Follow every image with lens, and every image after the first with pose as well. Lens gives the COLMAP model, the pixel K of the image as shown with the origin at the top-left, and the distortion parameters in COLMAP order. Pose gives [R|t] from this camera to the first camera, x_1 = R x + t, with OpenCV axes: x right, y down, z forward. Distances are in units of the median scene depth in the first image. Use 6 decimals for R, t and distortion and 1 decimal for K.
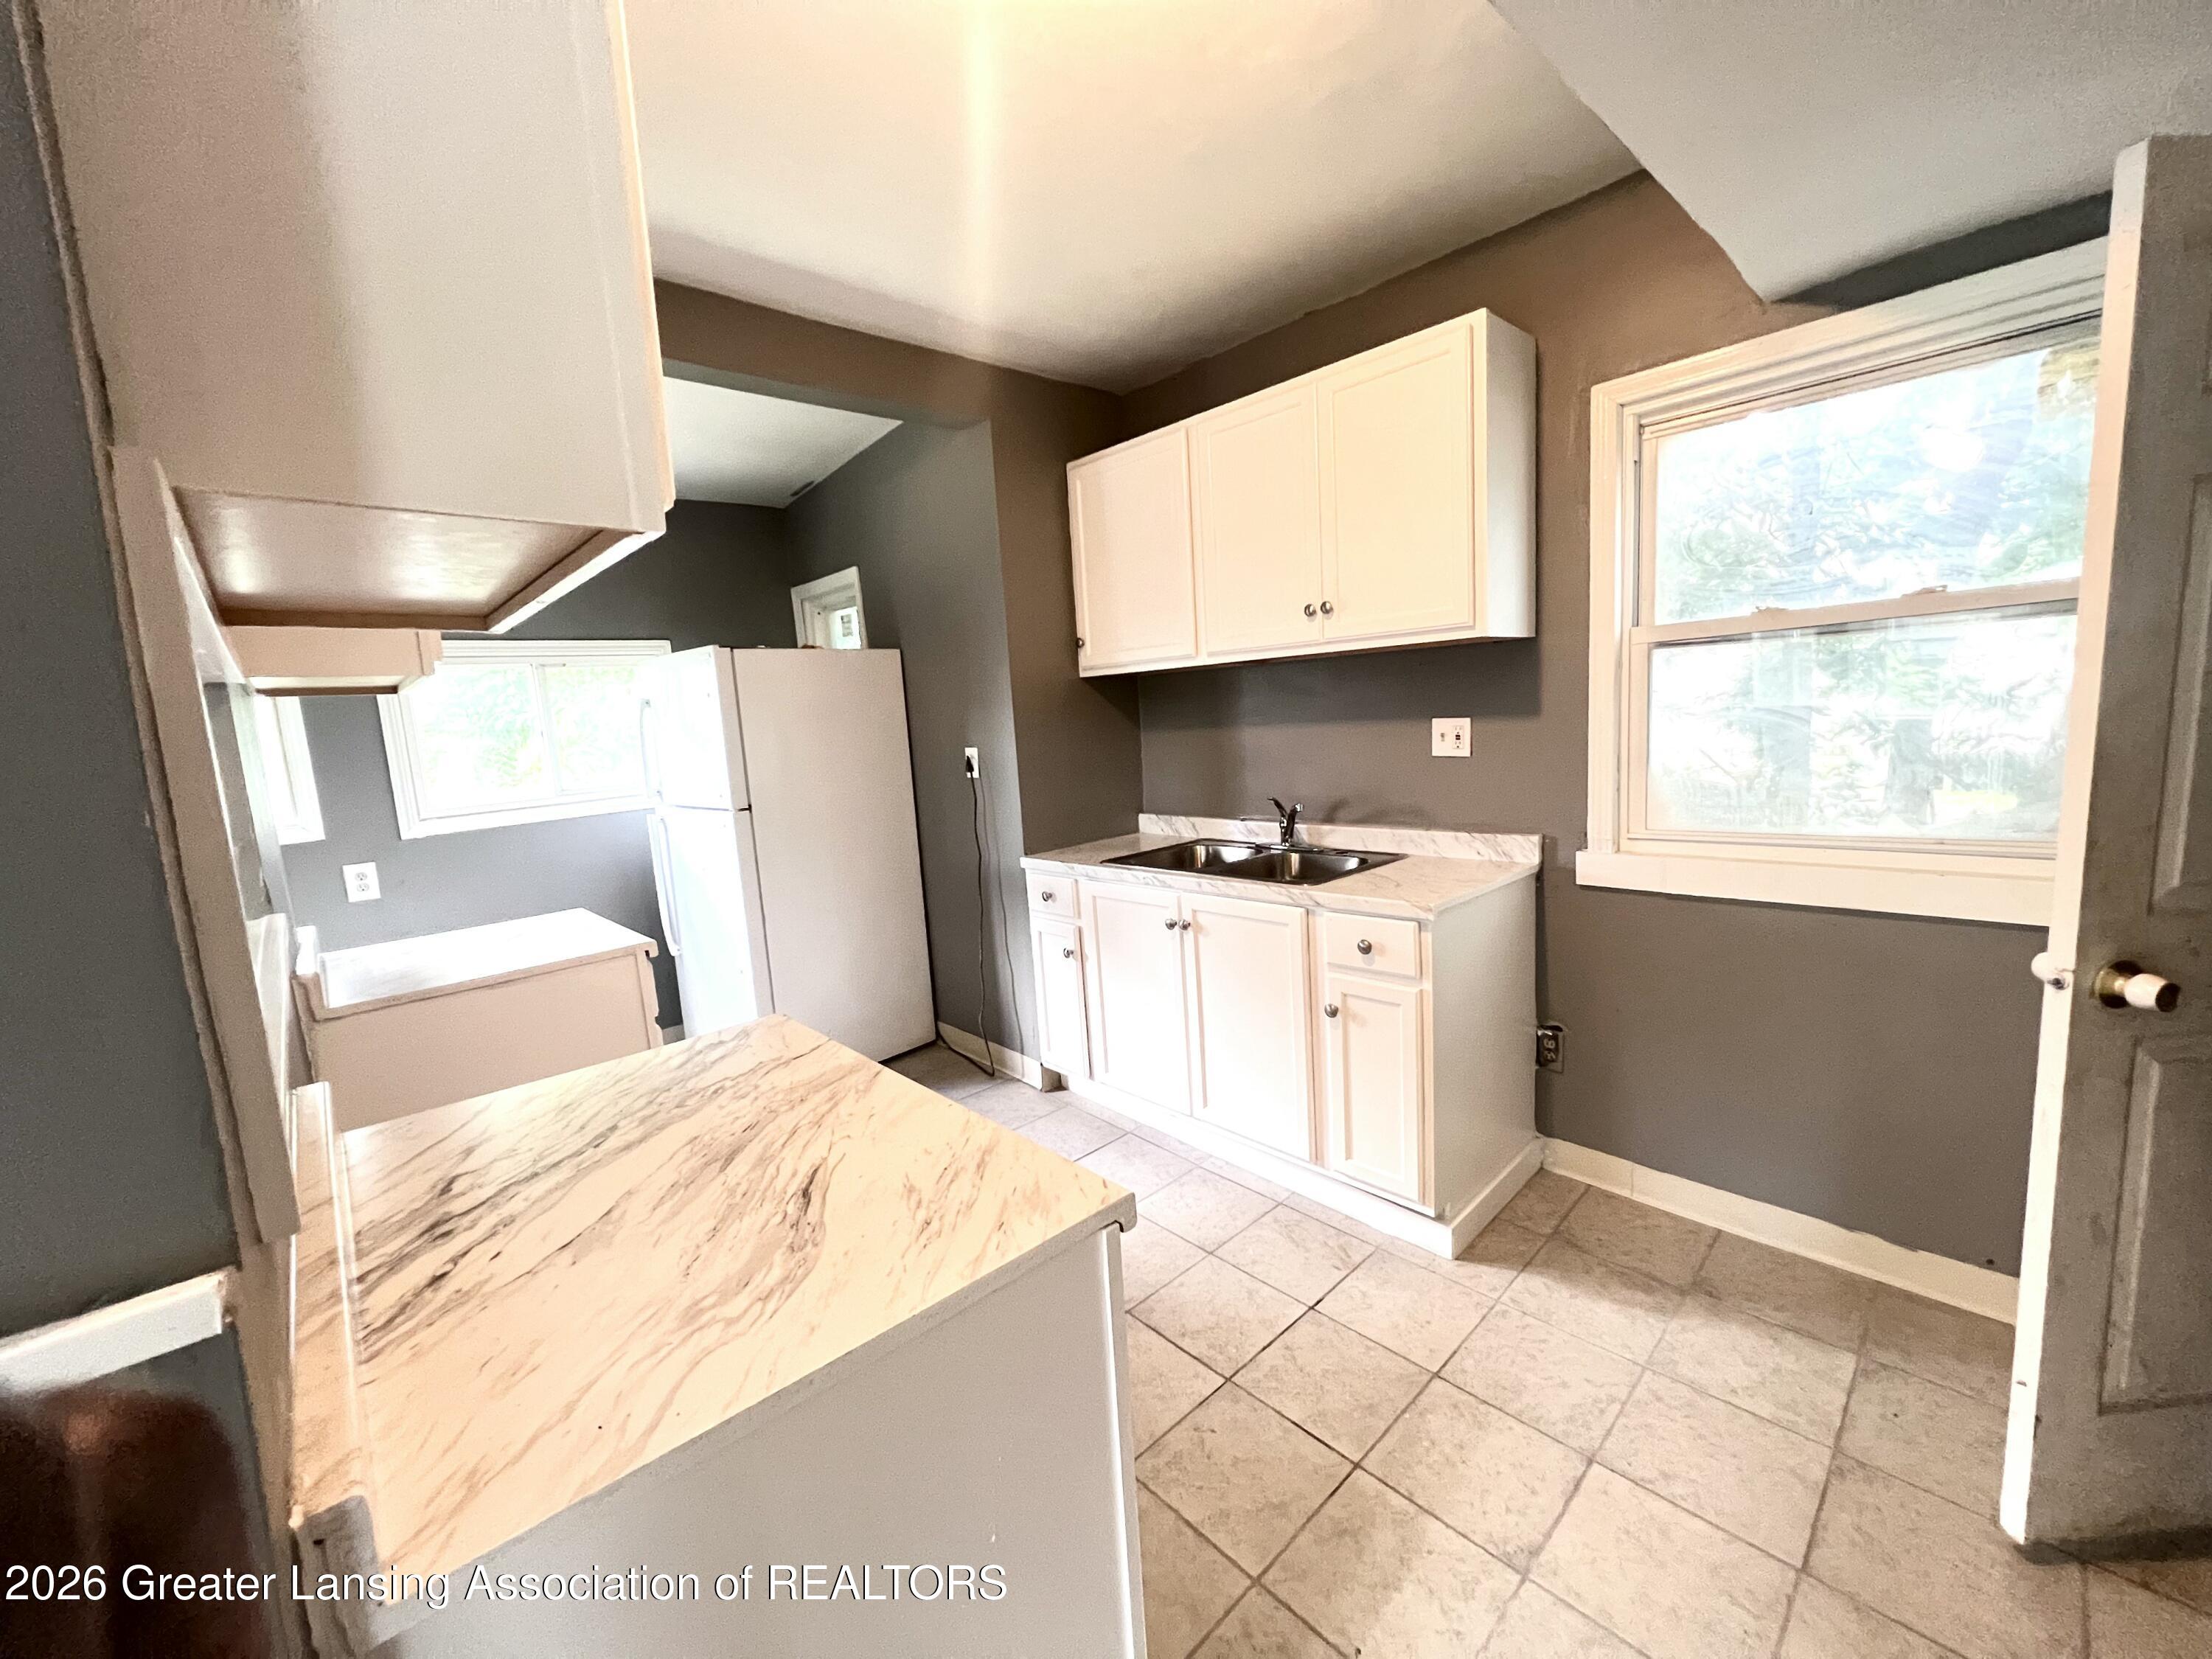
lens RADIAL K [[878.6, 0, 1099.2], [0, 878.6, 822.1], [0, 0, 1]] dist [-0.001951, 0.000116]
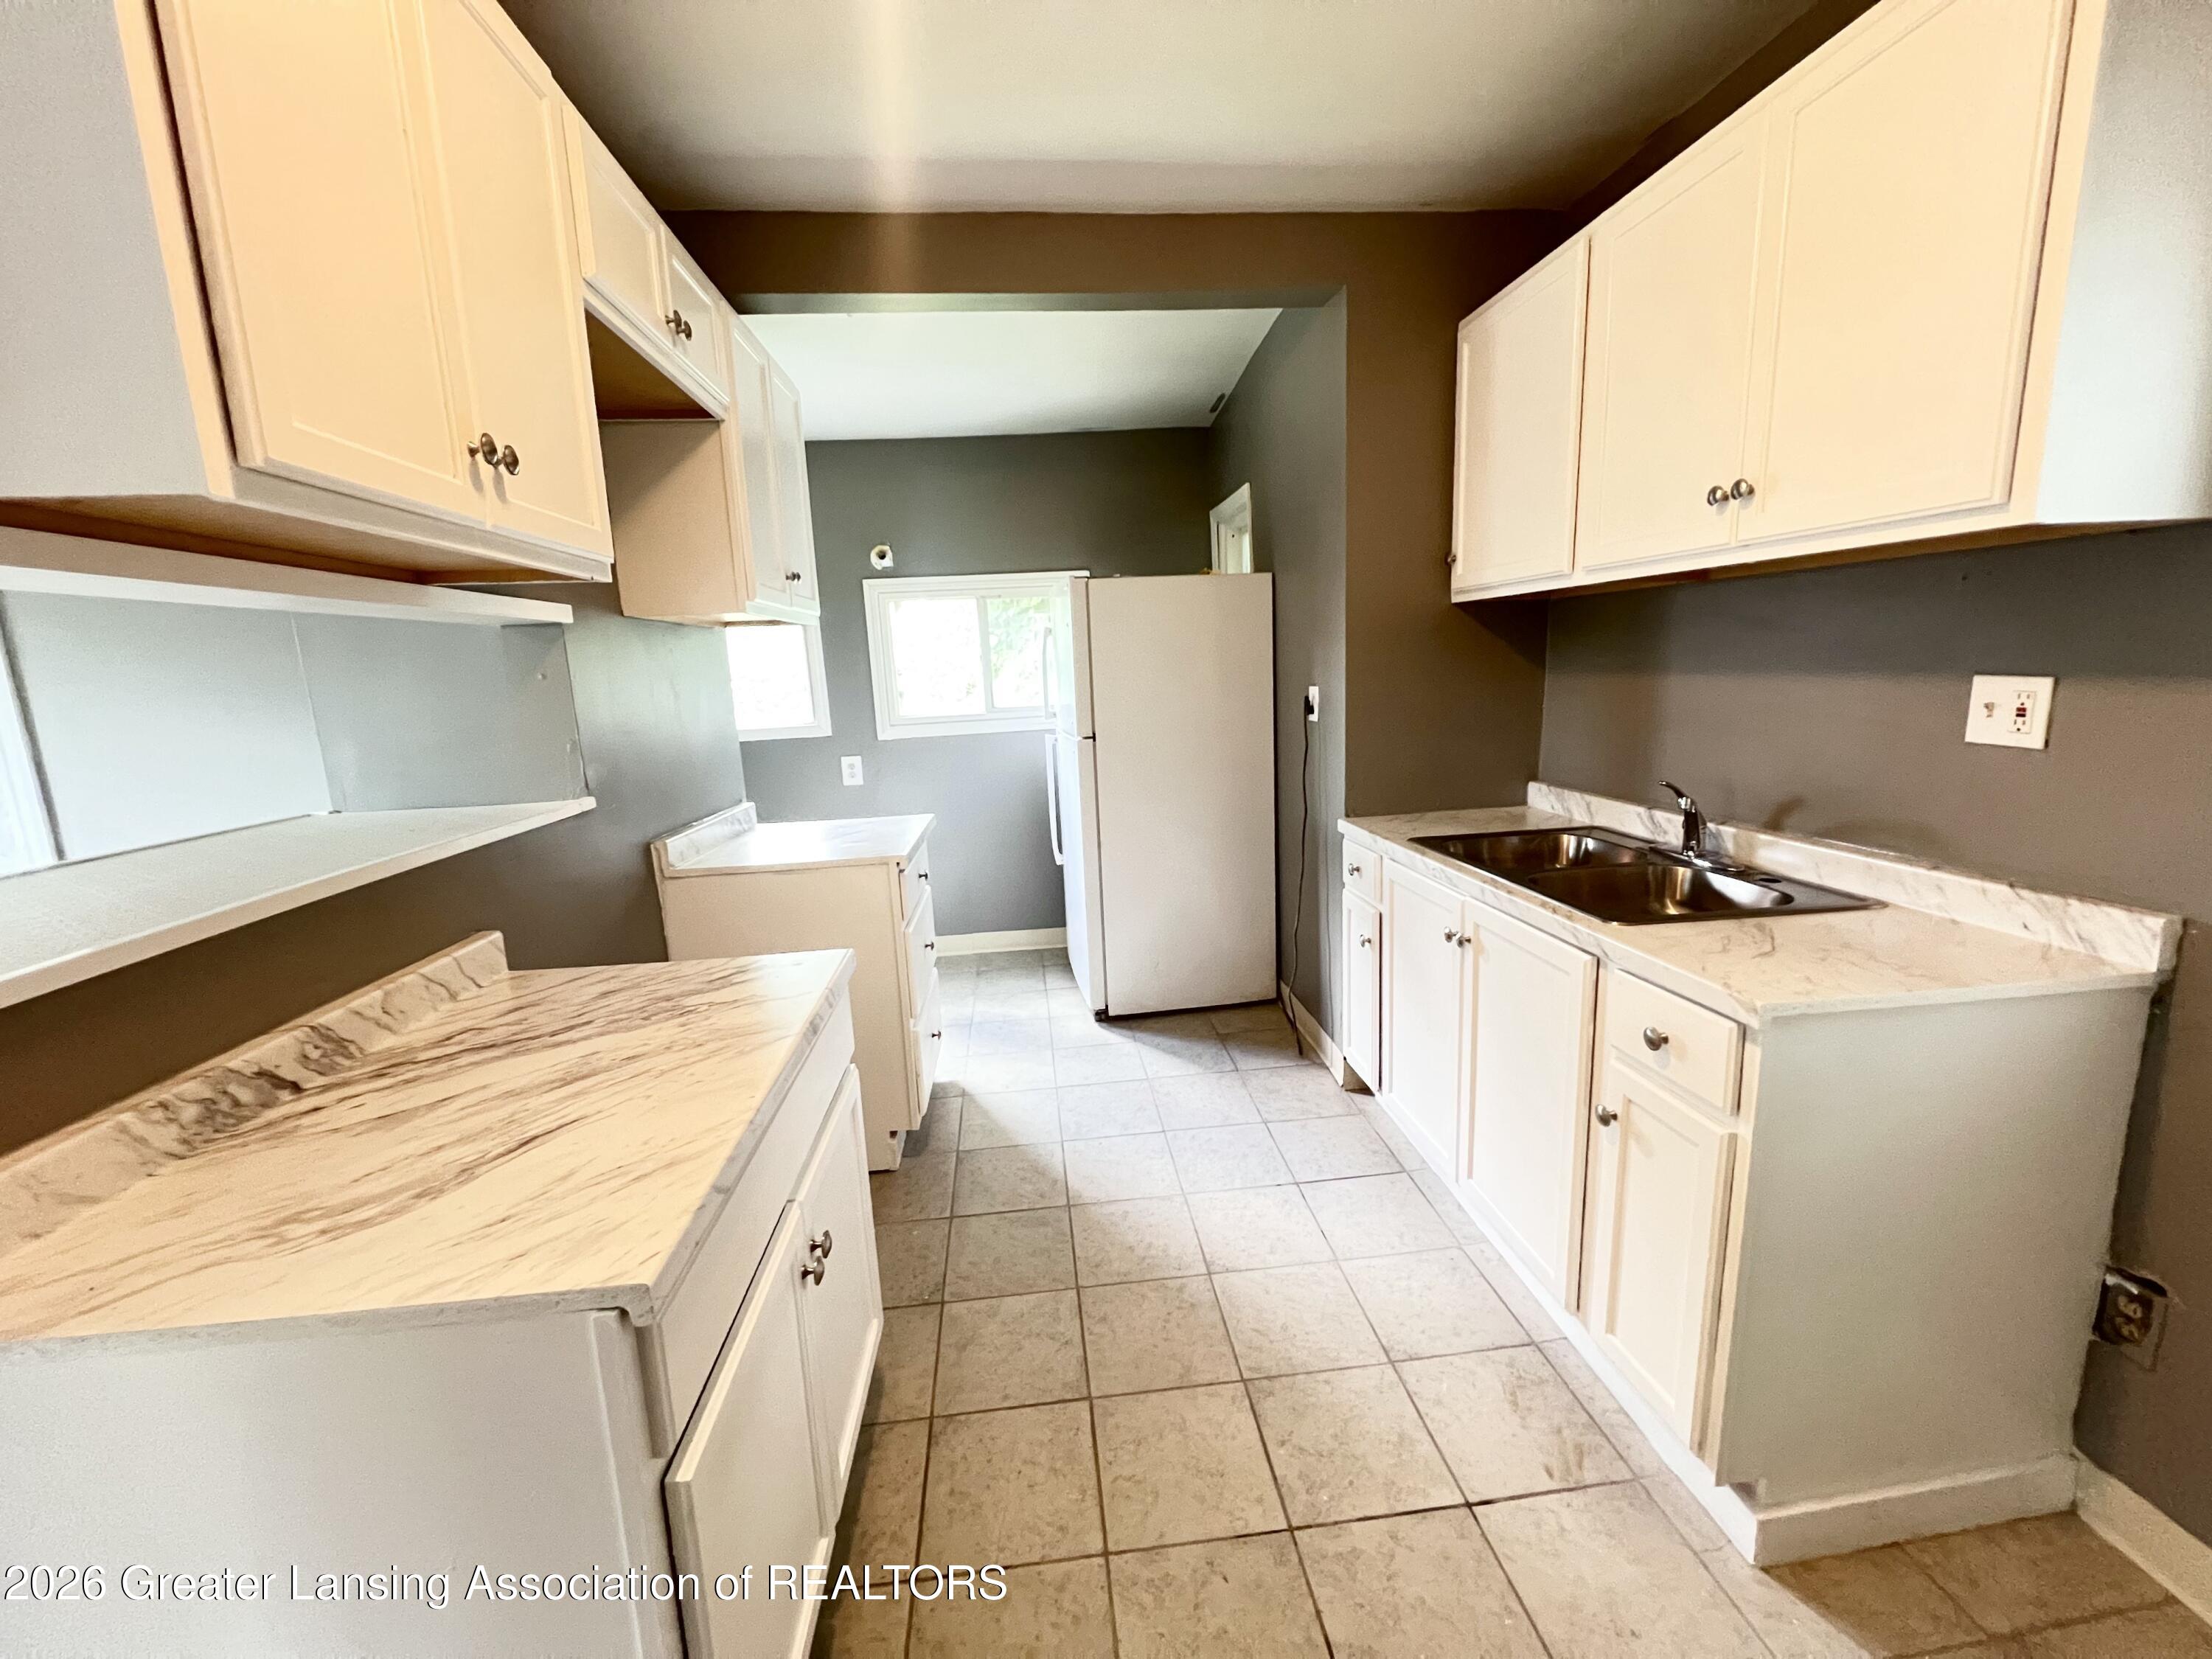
lens RADIAL K [[879.4, 0, 1110.9], [0, 879.4, 819.2], [0, 0, 1]] dist [0.000059, -0.000255]
pose [[0.803271, 0.132046, -0.580792, 0.279808], [-0.083139, 0.990427, 0.110192, -0.043591], [0.589782, -0.040227, 0.806560, 0.218675]]
